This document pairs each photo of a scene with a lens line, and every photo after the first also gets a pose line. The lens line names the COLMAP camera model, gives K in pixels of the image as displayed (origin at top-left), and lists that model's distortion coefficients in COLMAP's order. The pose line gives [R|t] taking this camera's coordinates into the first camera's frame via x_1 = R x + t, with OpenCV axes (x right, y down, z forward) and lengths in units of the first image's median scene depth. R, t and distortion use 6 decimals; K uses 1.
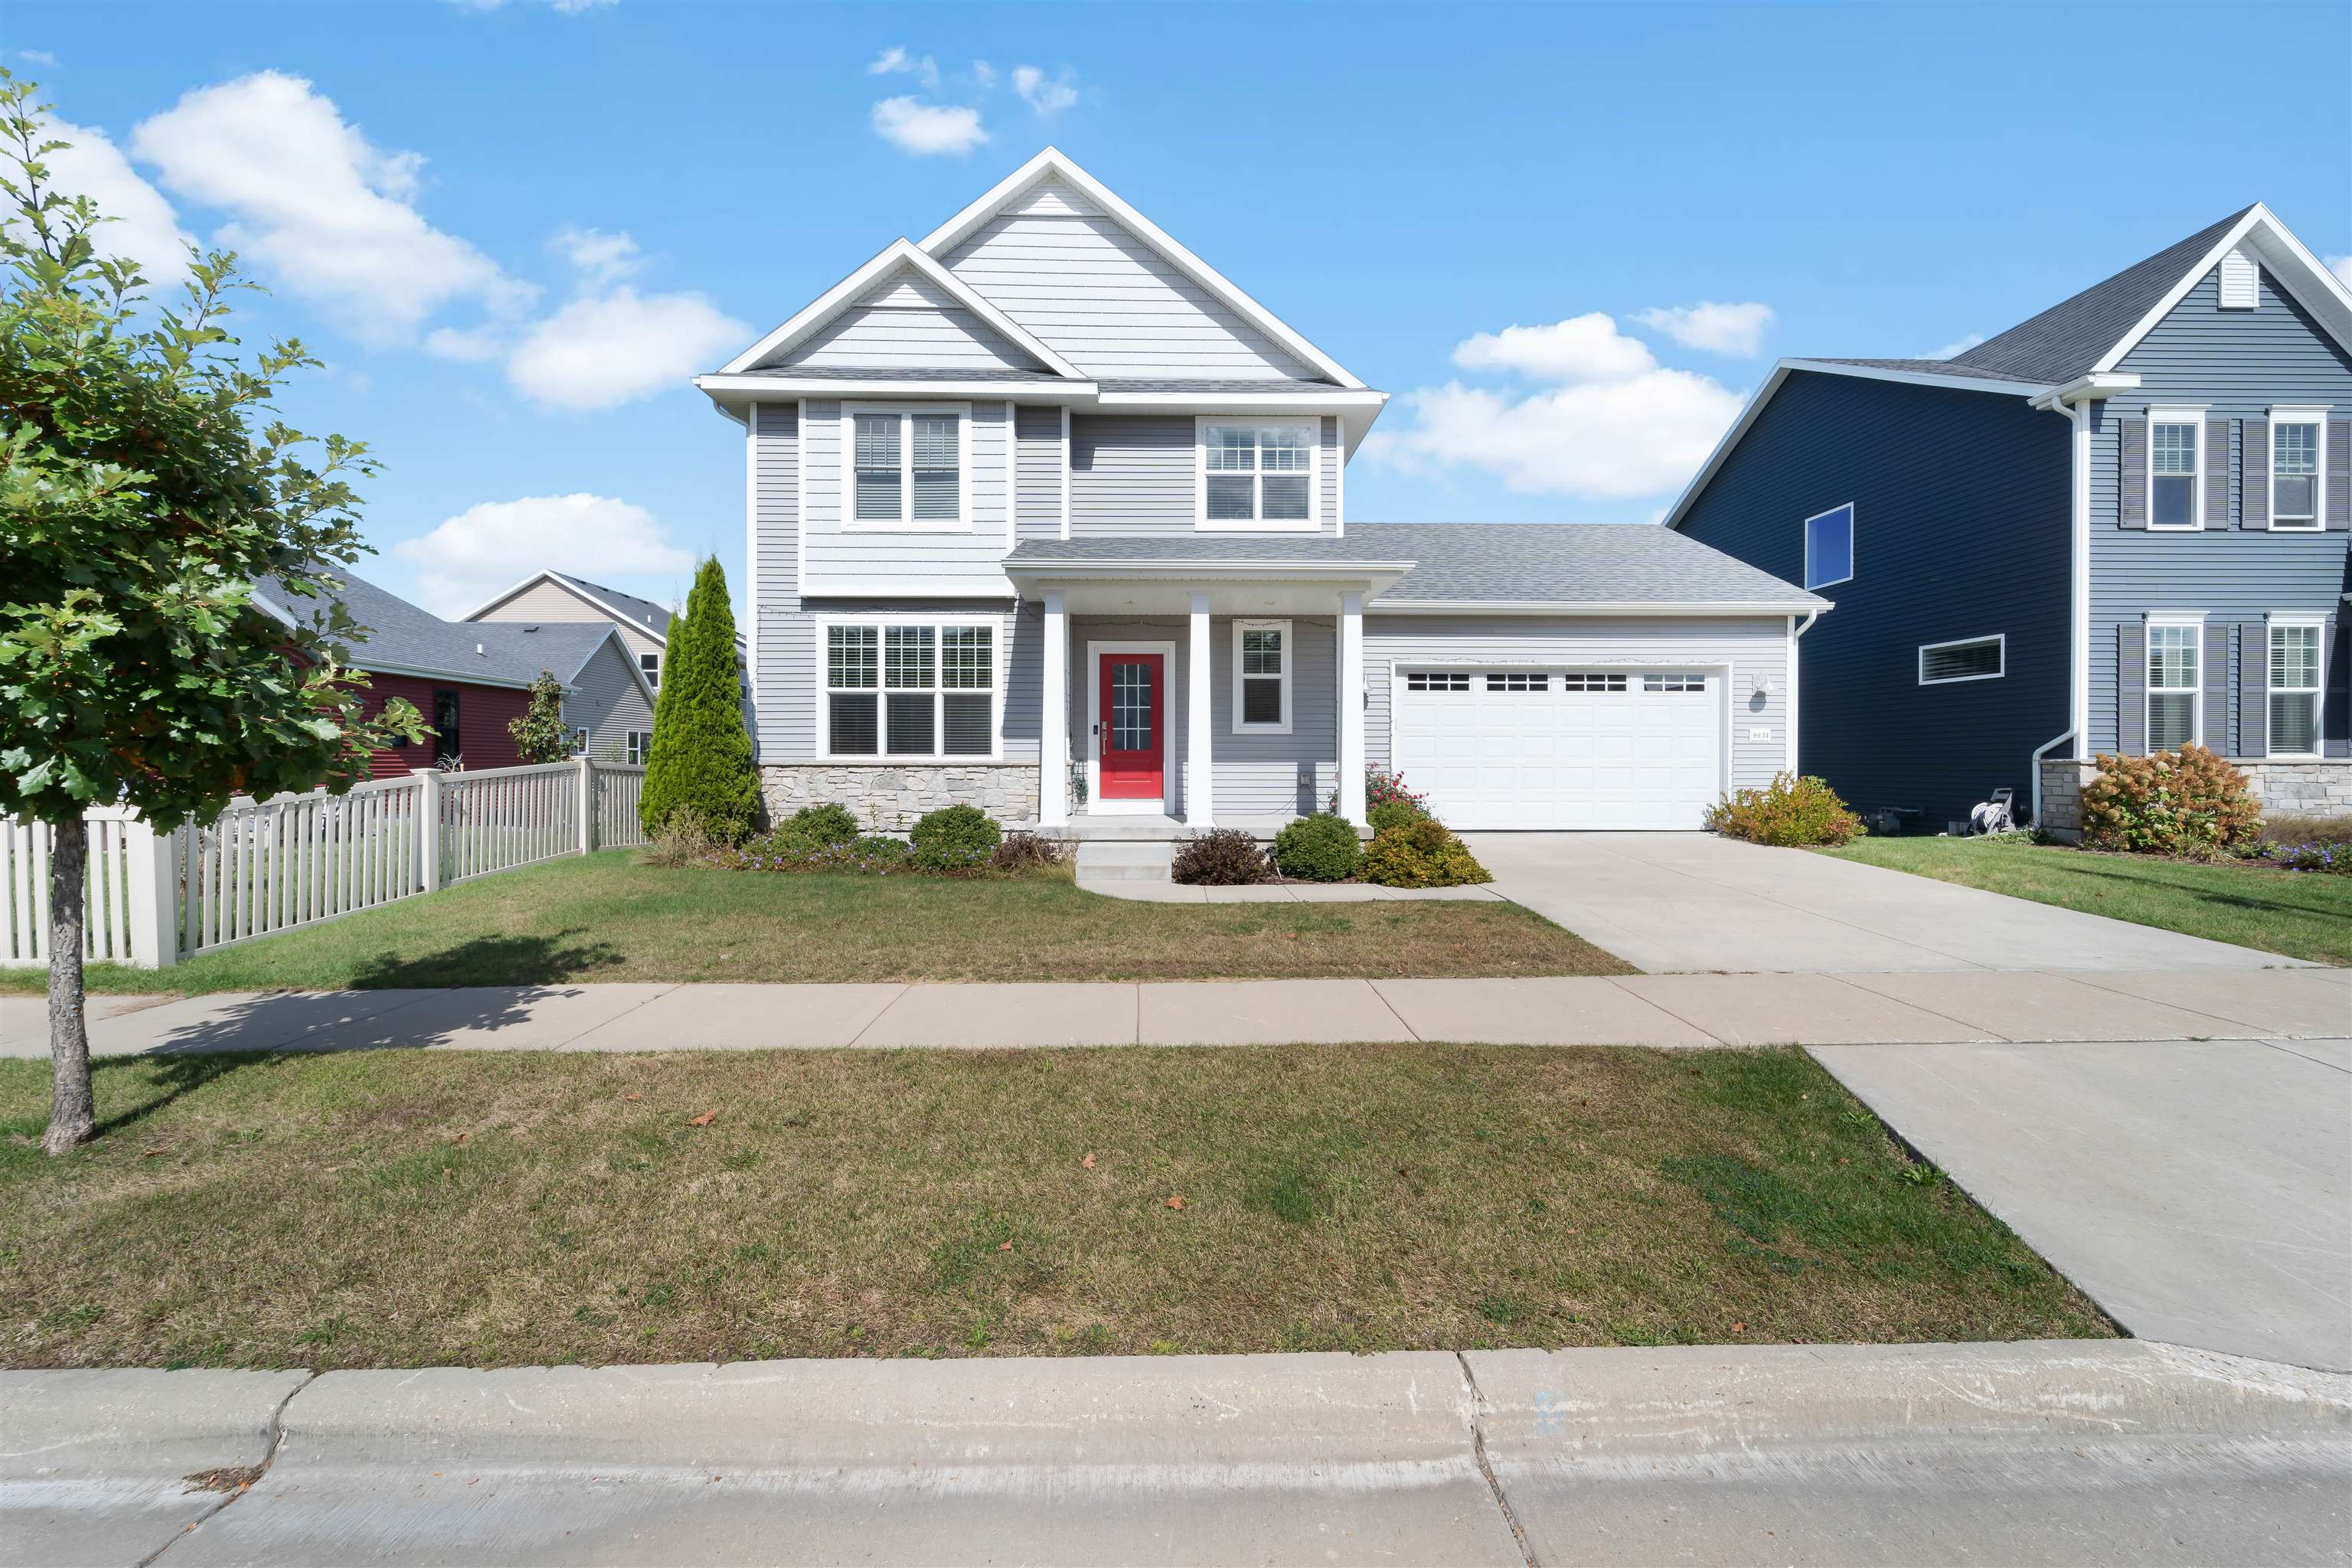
lens RADIAL K [[953.3, 0, 1176.0], [0, 953.3, 784.0], [0, 0, 1]] dist [-0.000313, 0.000107]
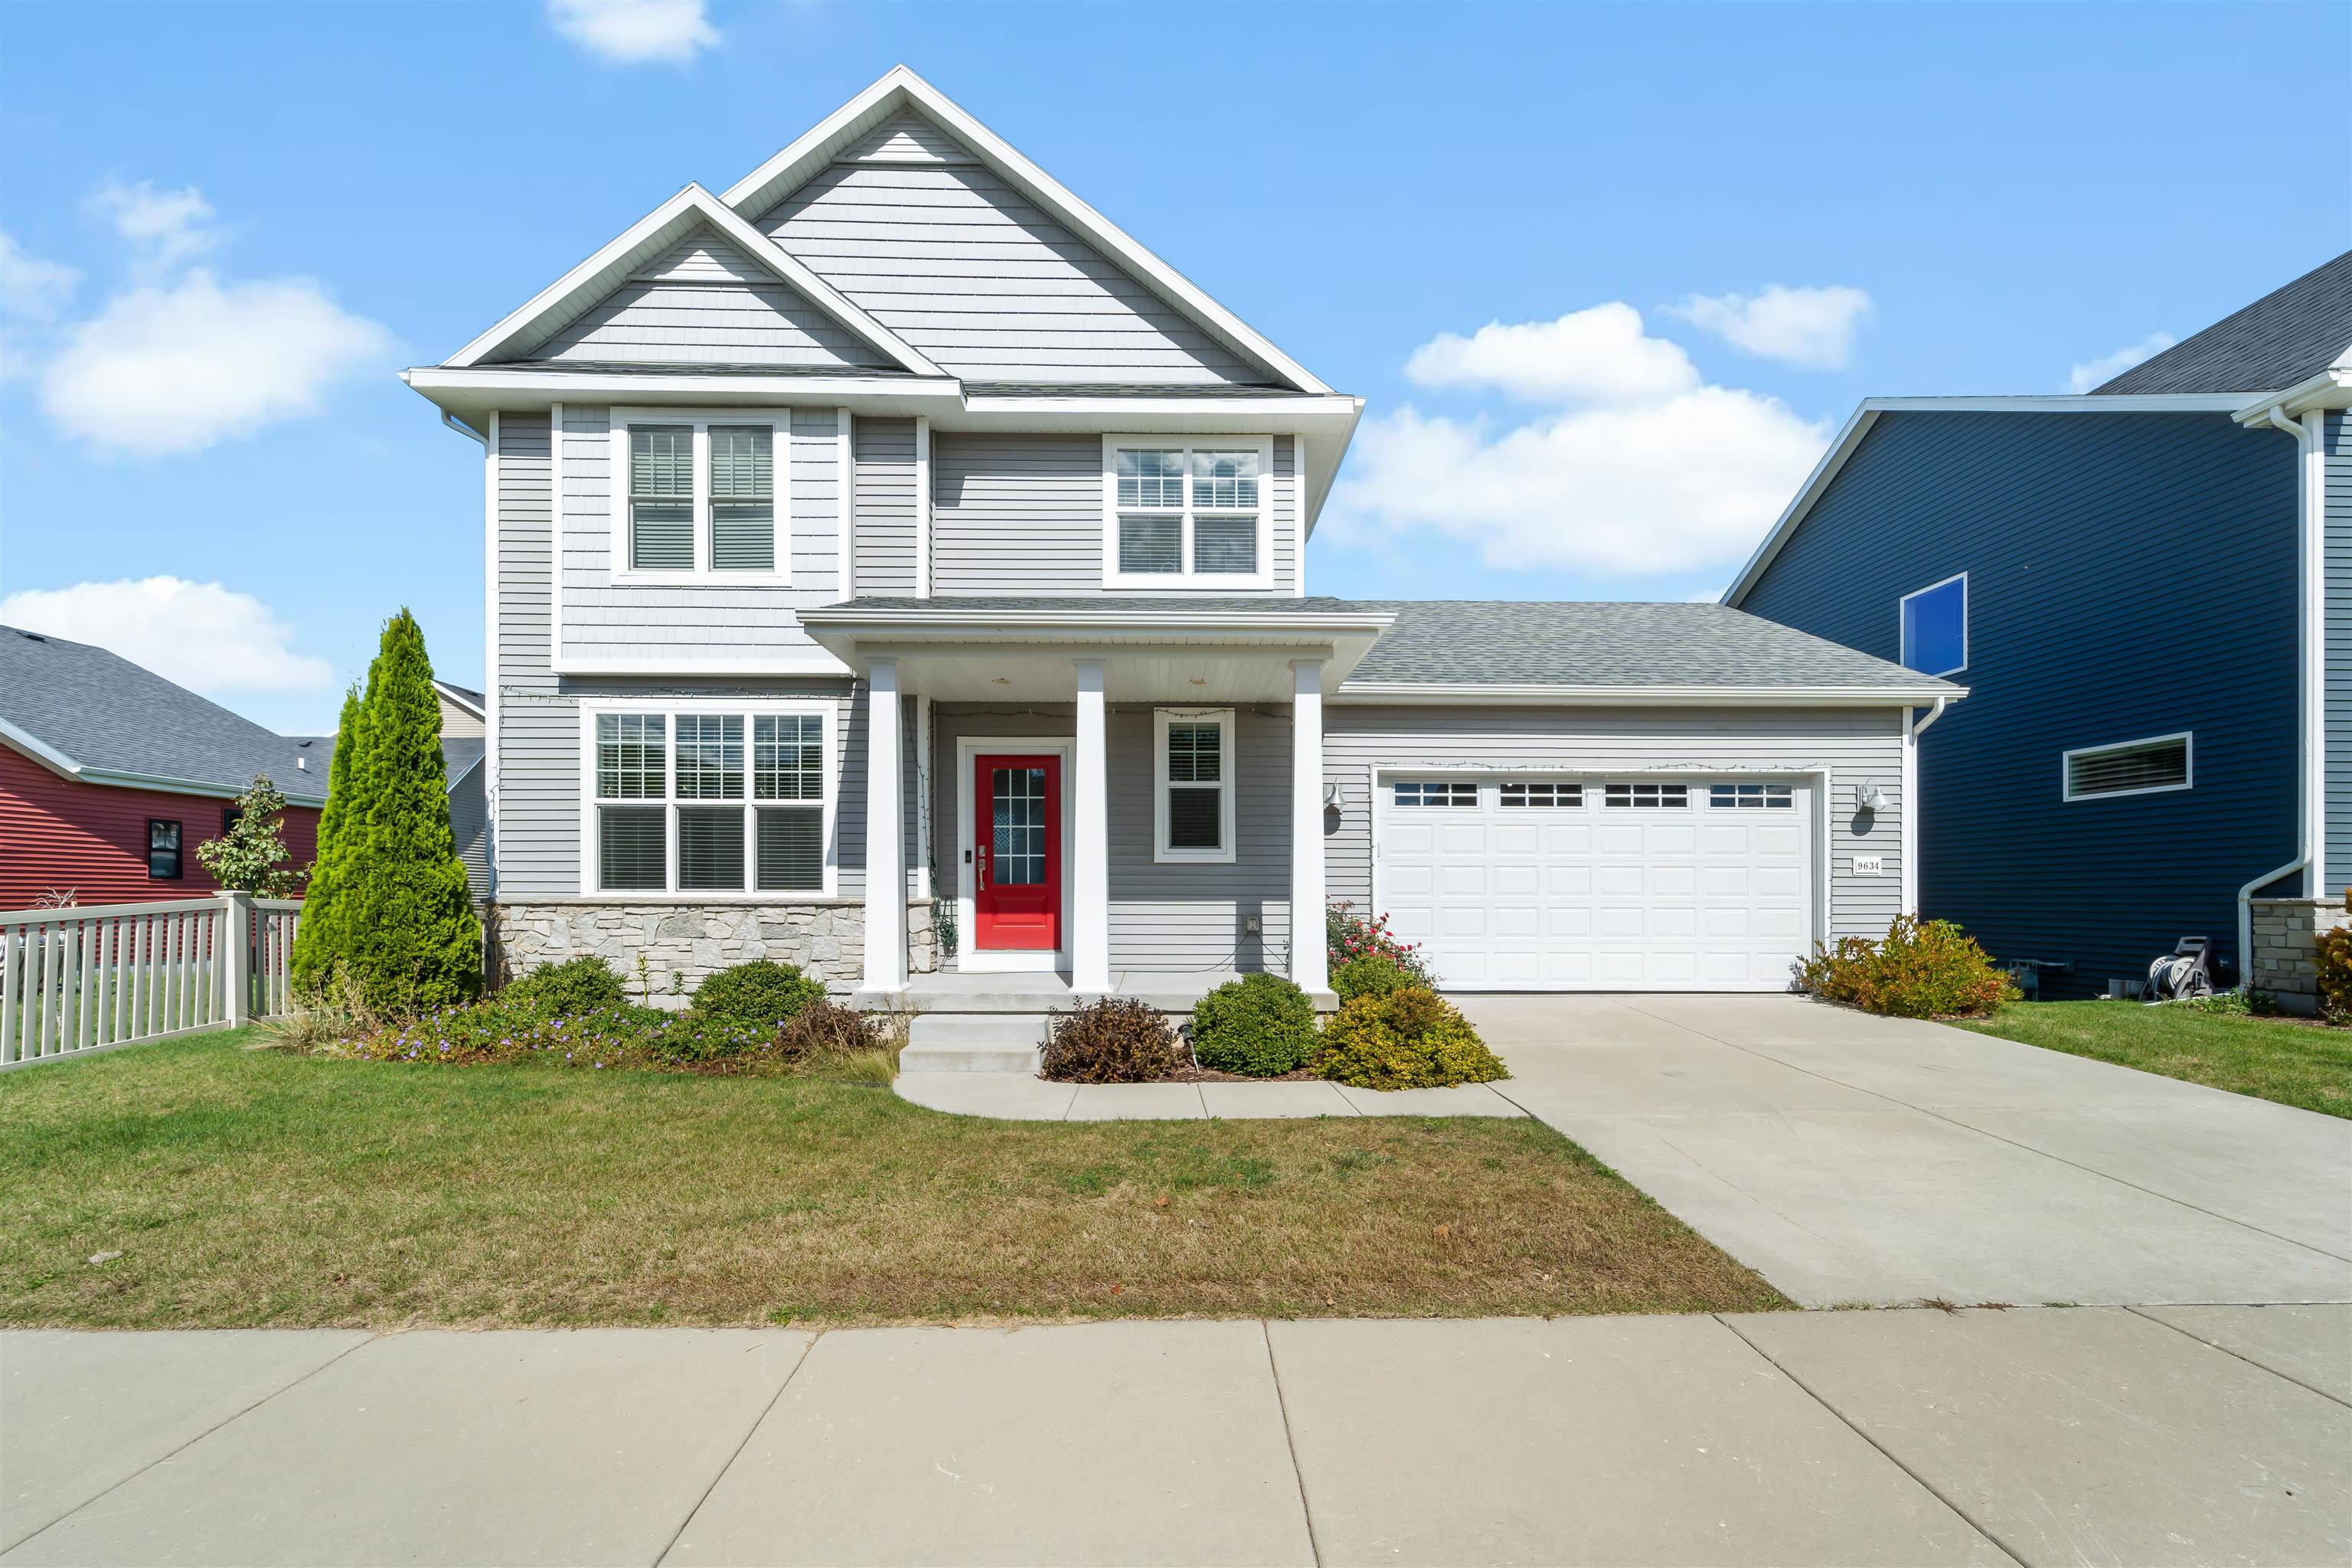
lens RADIAL K [[939.5, 0, 1176.9], [0, 939.5, 900.3], [0, 0, 1]] dist [-0.000237, -0.000161]
pose [[0.999783, 0.001832, -0.020731, 0.095138], [-0.002230, 0.999814, -0.019170, -0.009551], [0.020692, 0.019212, 0.999601, 0.280867]]
